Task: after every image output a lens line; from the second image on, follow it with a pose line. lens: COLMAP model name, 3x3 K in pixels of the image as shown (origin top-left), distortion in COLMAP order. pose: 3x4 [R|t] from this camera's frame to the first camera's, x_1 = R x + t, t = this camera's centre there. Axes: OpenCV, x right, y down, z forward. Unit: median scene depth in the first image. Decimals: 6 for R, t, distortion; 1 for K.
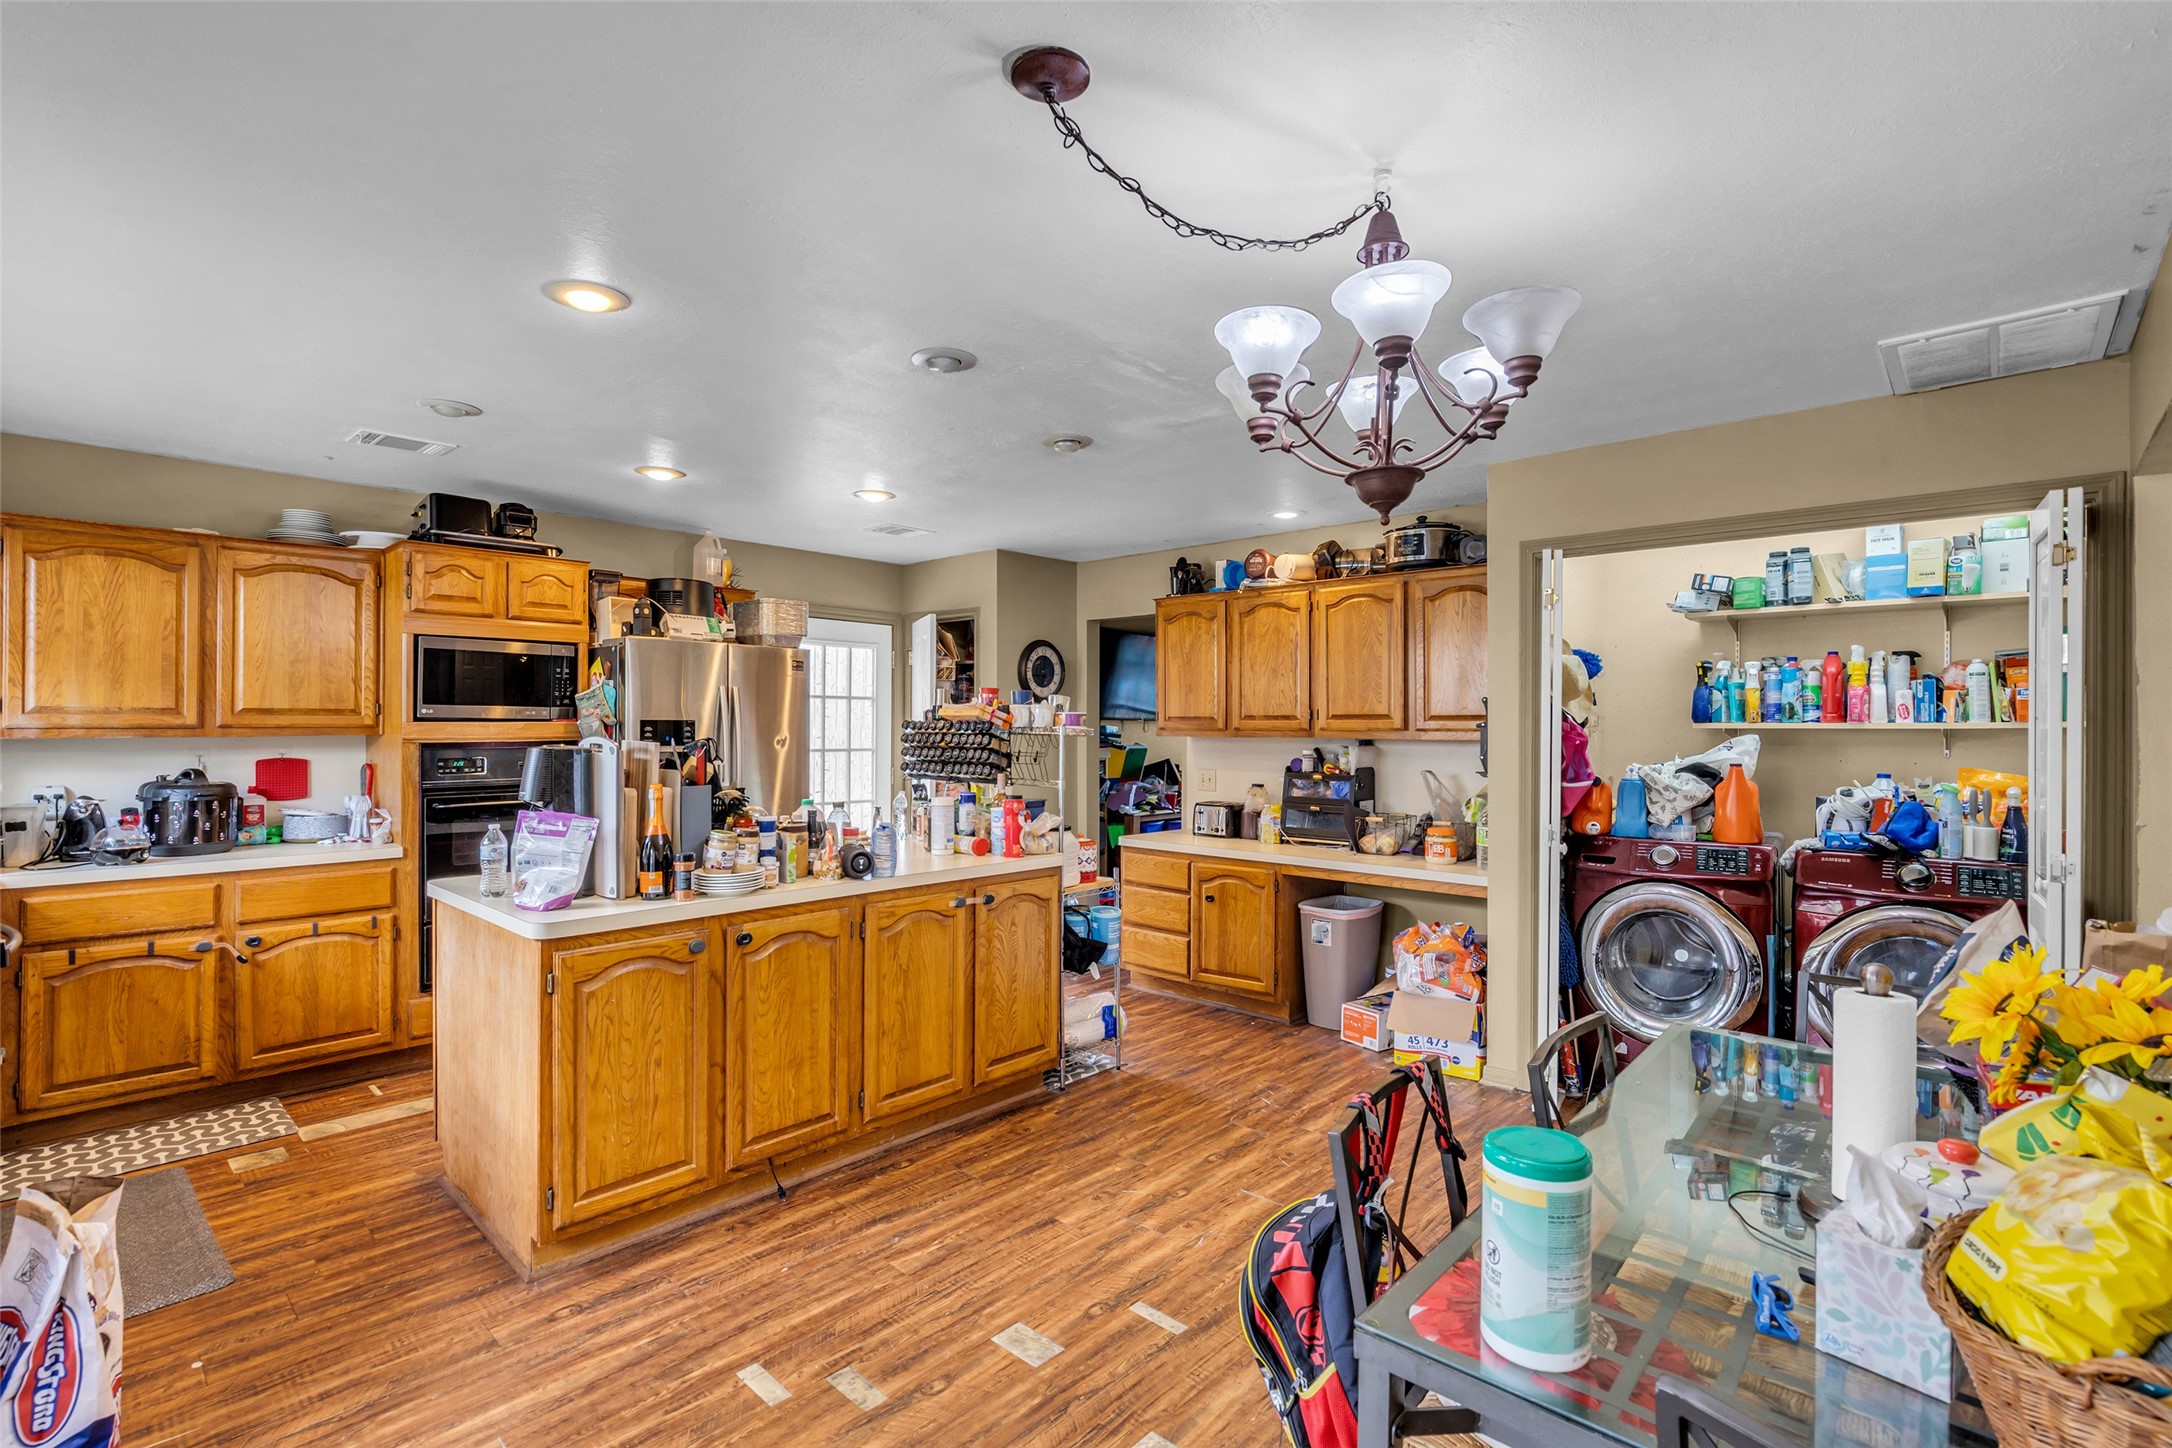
lens RADIAL K [[1003.9, 0, 1085.5], [0, 1003.9, 727.5], [0, 0, 1]] dist [-0.000270, -0.000021]
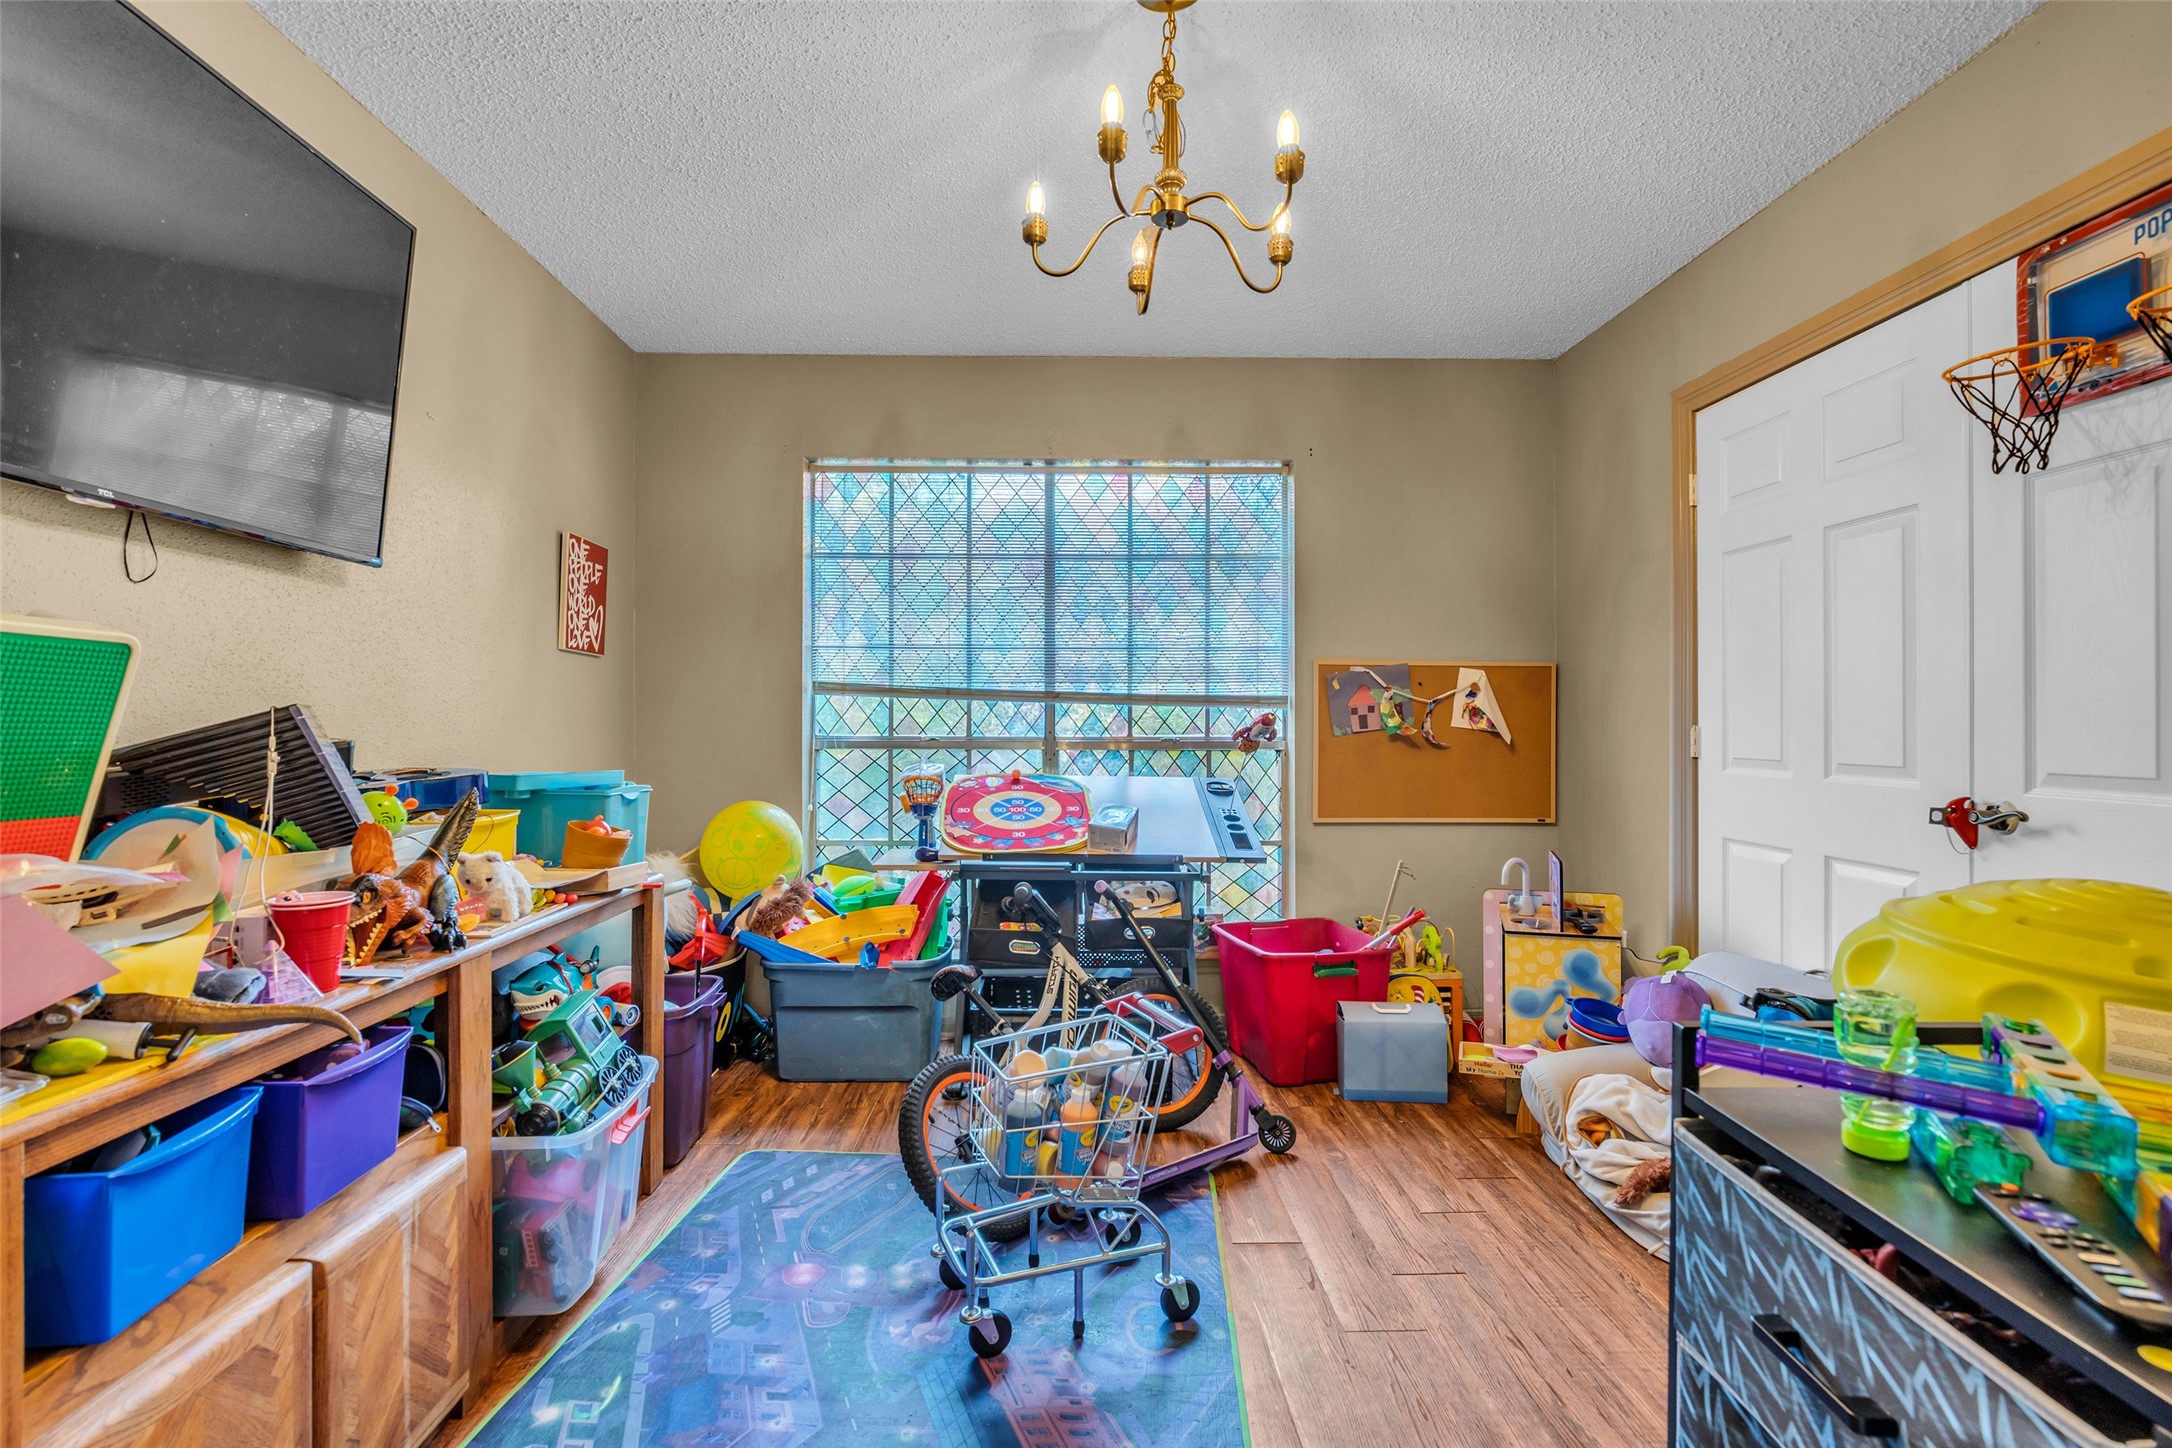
lens RADIAL K [[1003.9, 0, 1083.1], [0, 1003.9, 720.3], [0, 0, 1]] dist [-0.000270, -0.000021]
pose [[0.719202, 0.000914, 0.694800, 0.058247], [-0.001912, 0.999998, 0.000664, 0.033274], [-0.694798, -0.001806, 0.719202, 0.760109]]
